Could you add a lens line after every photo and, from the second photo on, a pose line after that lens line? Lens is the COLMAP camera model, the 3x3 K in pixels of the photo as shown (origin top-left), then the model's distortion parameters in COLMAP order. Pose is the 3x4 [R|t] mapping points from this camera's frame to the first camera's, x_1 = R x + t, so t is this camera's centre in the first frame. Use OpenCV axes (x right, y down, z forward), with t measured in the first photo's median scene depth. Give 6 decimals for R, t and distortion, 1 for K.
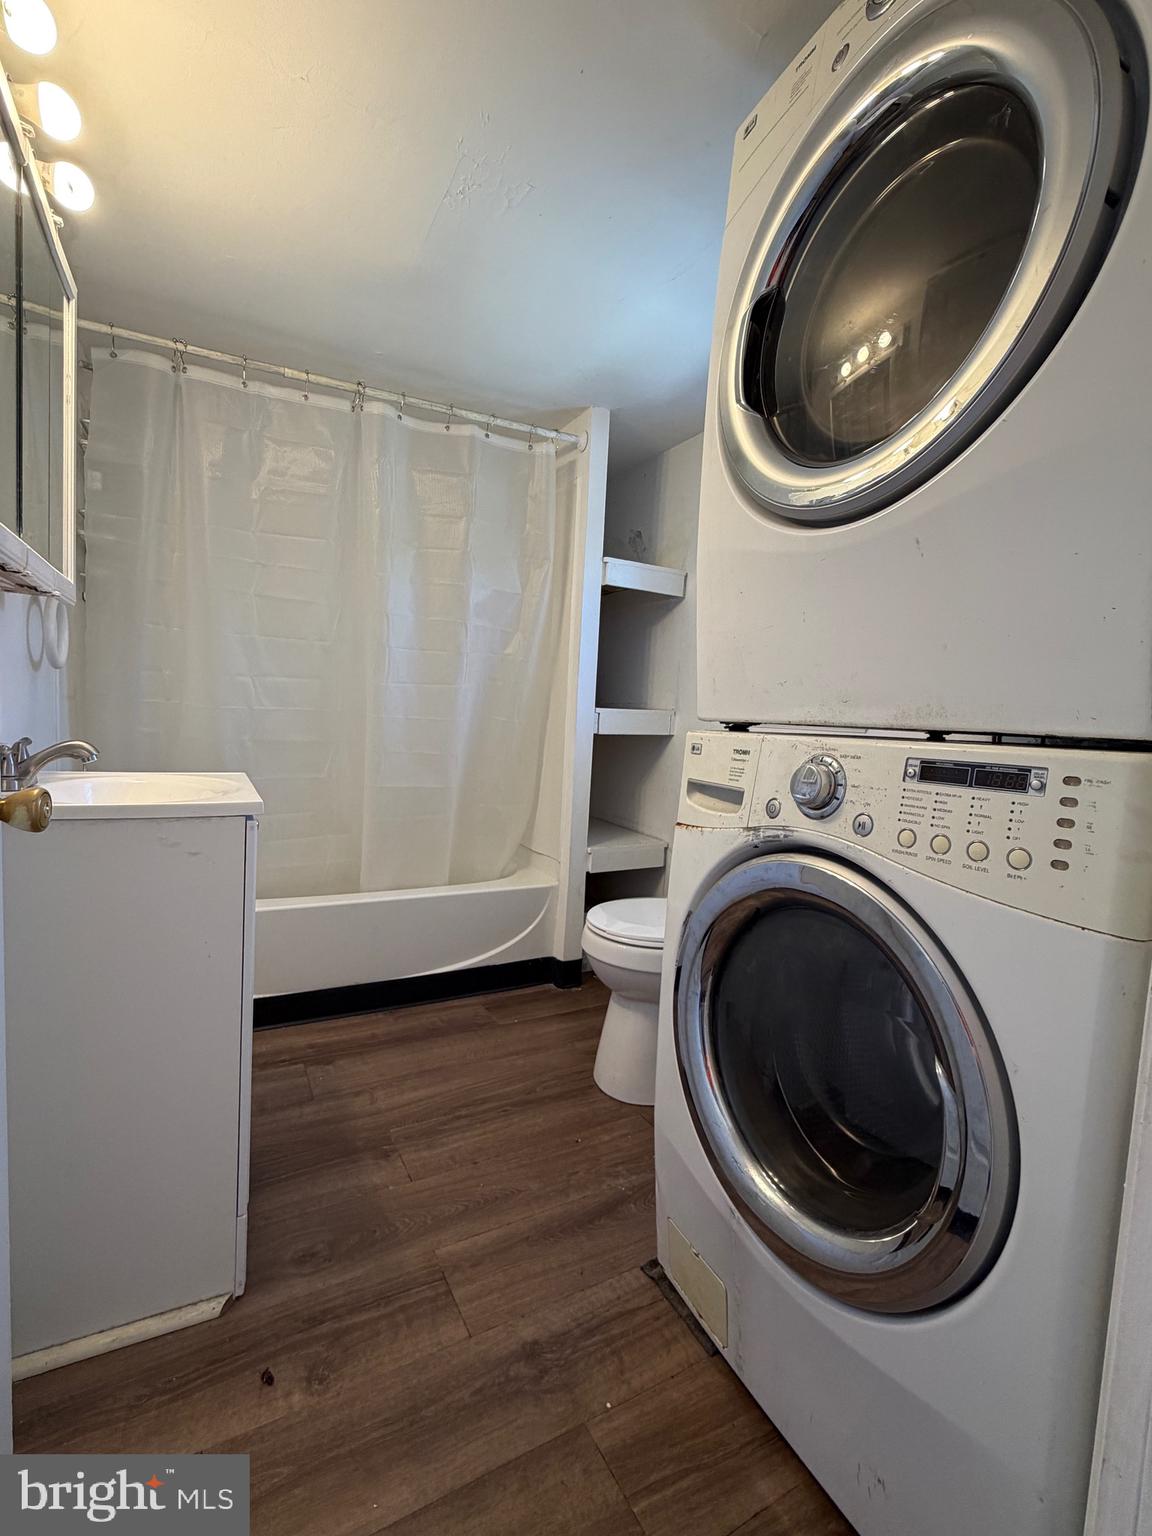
lens RADIAL K [[678.5, 0, 574.4], [0, 678.5, 767.2], [0, 0, 1]] dist [-0.001063, -0.000529]
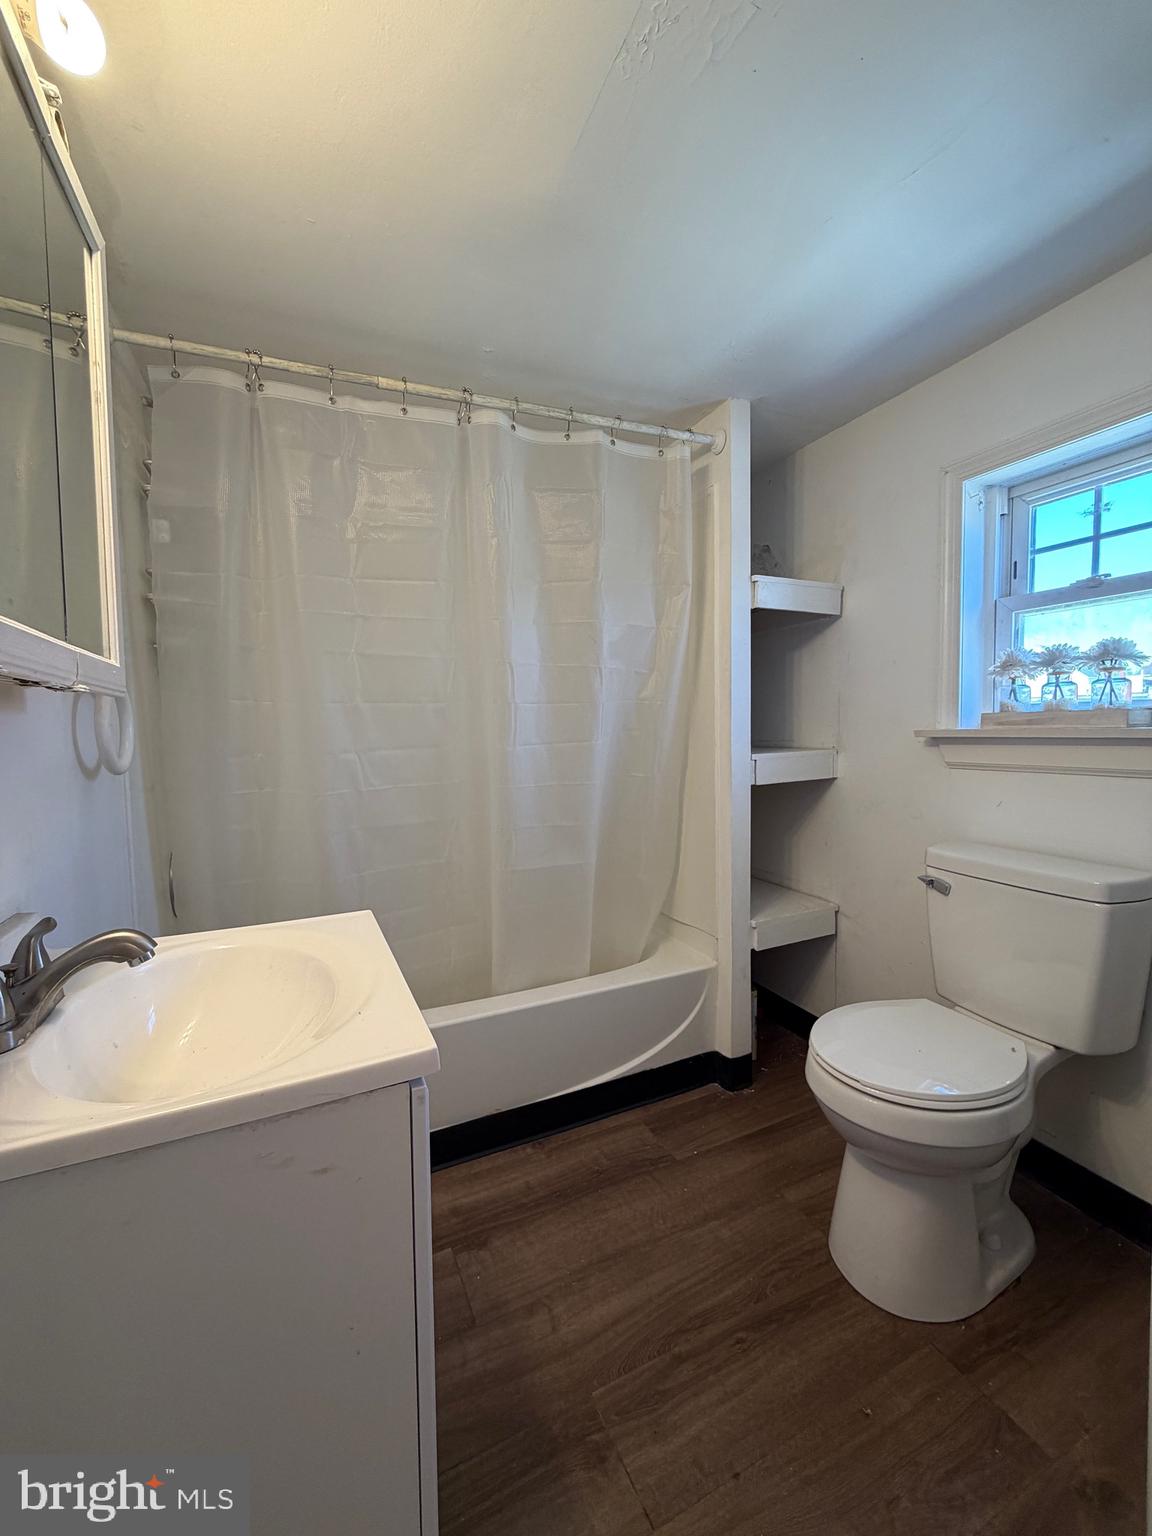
lens RADIAL K [[615.1, 0, 575.1], [0, 615.1, 763.0], [0, 0, 1]] dist [-0.000539, 0.000188]
pose [[0.995363, -0.065098, -0.070809, -0.155143], [0.063246, 0.997603, -0.028081, -0.080791], [0.072468, 0.023473, 0.997095, 0.264729]]
